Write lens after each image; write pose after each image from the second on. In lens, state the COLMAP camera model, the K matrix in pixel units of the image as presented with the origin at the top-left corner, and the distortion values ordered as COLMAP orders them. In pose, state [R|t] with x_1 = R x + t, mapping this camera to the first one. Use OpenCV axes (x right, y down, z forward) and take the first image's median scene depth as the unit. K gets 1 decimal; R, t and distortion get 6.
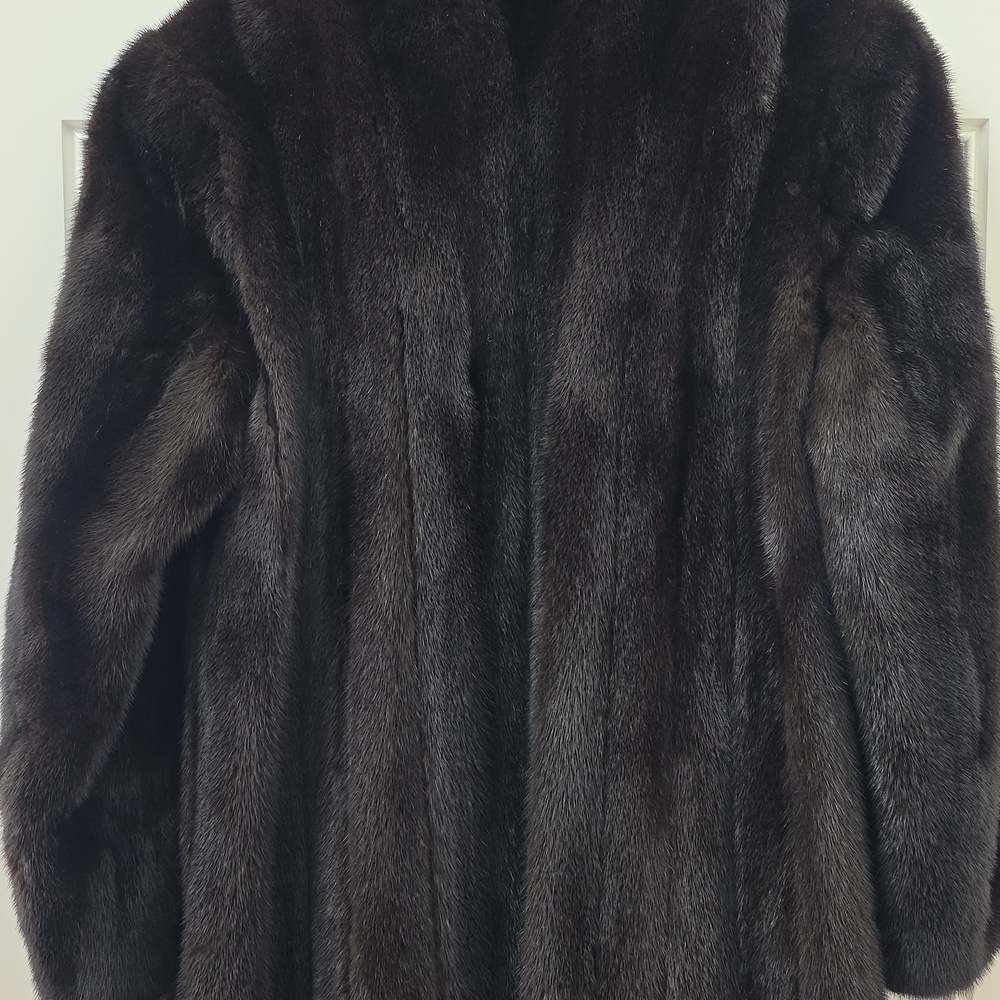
lens RADIAL K [[1438.7, 0, 517.6], [0, 1438.7, 498.0], [0, 0, 1]] dist [0.193854, -0.645281]
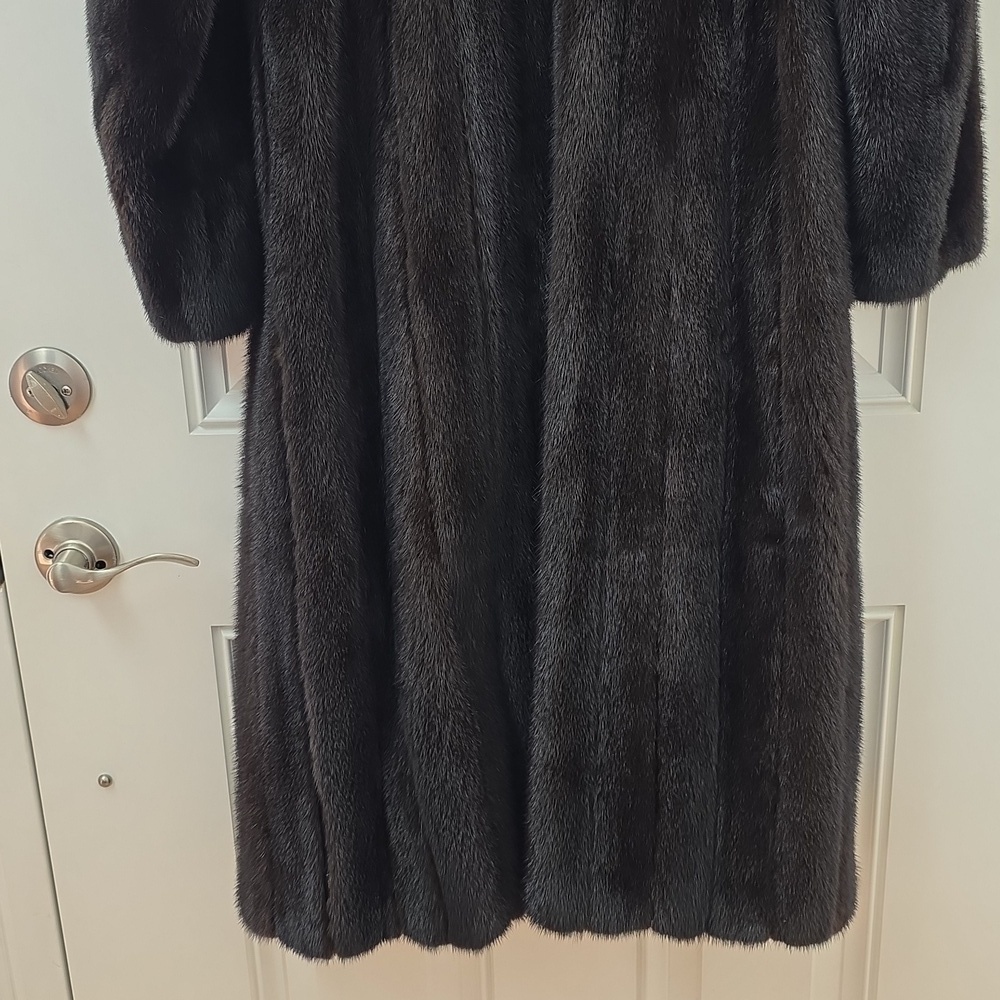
lens RADIAL K [[1438.7, 0, 517.6], [0, 1438.7, 498.0], [0, 0, 1]] dist [0.193854, -0.645281]
pose [[0.999672, -0.025580, 0.001036, -0.030382], [0.024188, 0.957006, 0.289058, 0.147208], [-0.008386, -0.288938, 0.957311, -0.196538]]
